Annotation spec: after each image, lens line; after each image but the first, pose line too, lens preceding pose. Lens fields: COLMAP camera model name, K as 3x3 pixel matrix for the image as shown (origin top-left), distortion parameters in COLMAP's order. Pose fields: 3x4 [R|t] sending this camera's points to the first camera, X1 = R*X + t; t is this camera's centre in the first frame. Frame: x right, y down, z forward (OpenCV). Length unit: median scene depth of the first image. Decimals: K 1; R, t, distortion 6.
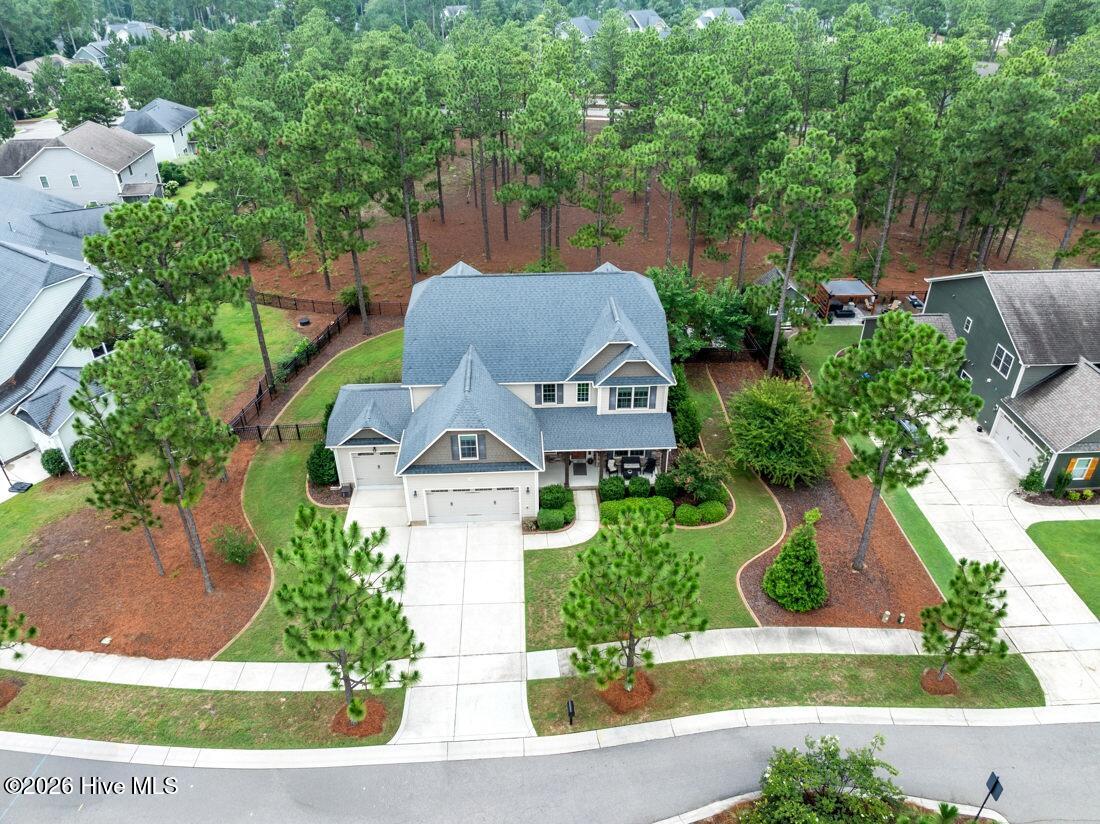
lens RADIAL K [[782.3, 0, 550.0], [0, 782.3, 412.0], [0, 0, 1]] dist [-0.062383, 0.035355]
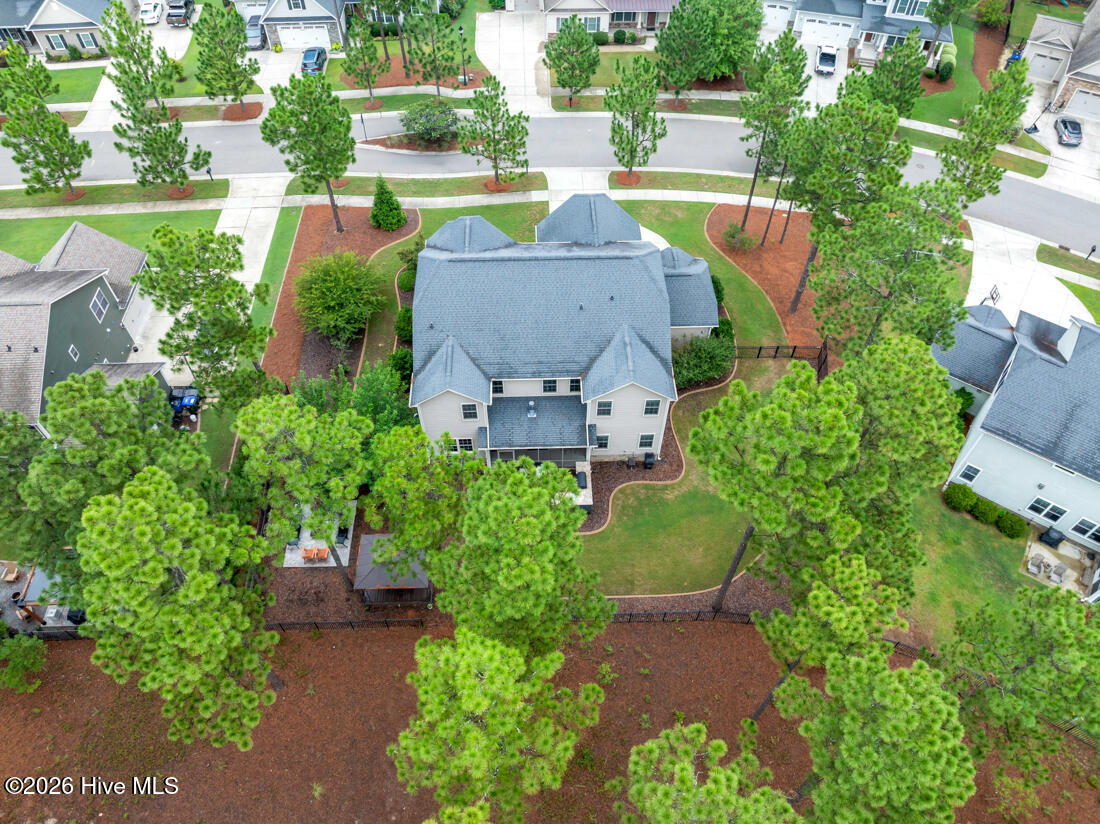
lens RADIAL K [[782.3, 0, 550.0], [0, 782.3, 412.0], [0, 0, 1]] dist [-0.062383, 0.035355]
pose [[-0.999825, -0.017260, 0.007200, -0.047229], [0.005378, 0.103362, 0.994629, -1.260446], [-0.017911, 0.994494, -0.103251, 1.430528]]
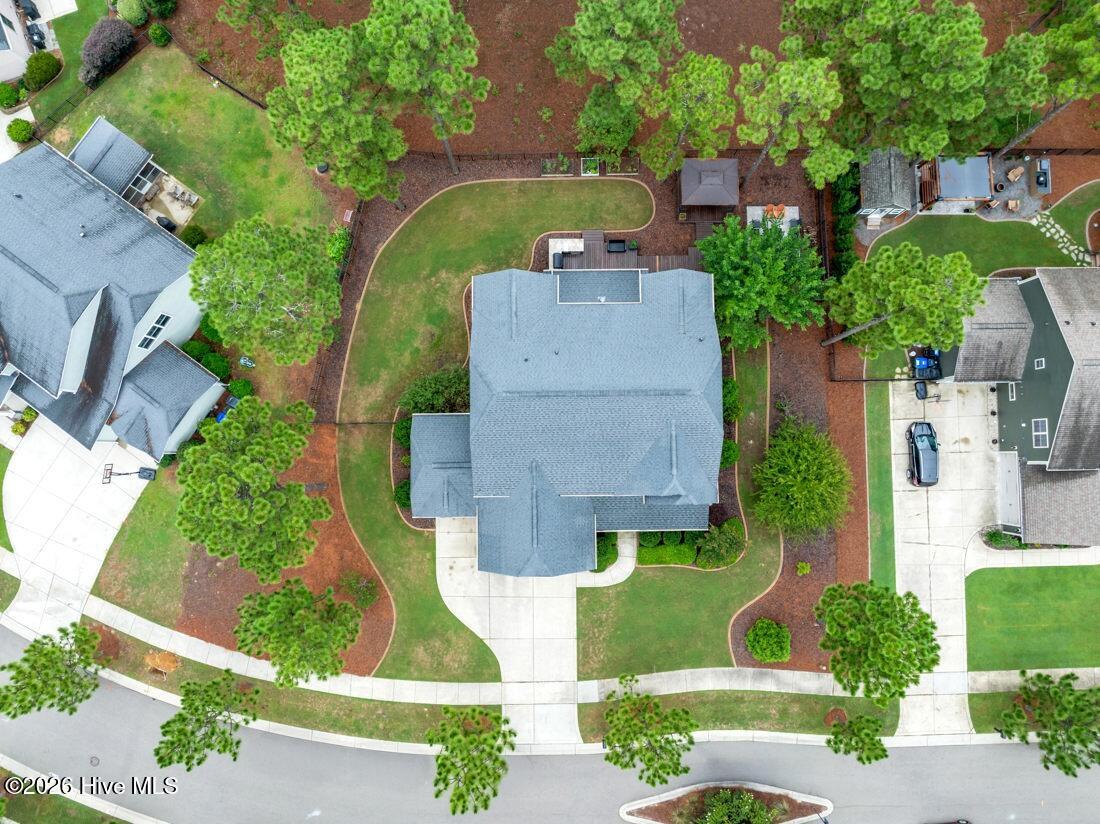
lens RADIAL K [[782.3, 0, 550.0], [0, 782.3, 412.0], [0, 0, 1]] dist [-0.062383, 0.035355]
pose [[0.999382, 0.035086, -0.001893, -0.084372], [-0.018889, 0.581908, 0.813035, -1.045563], [0.029628, -0.812497, 0.582211, 0.456327]]
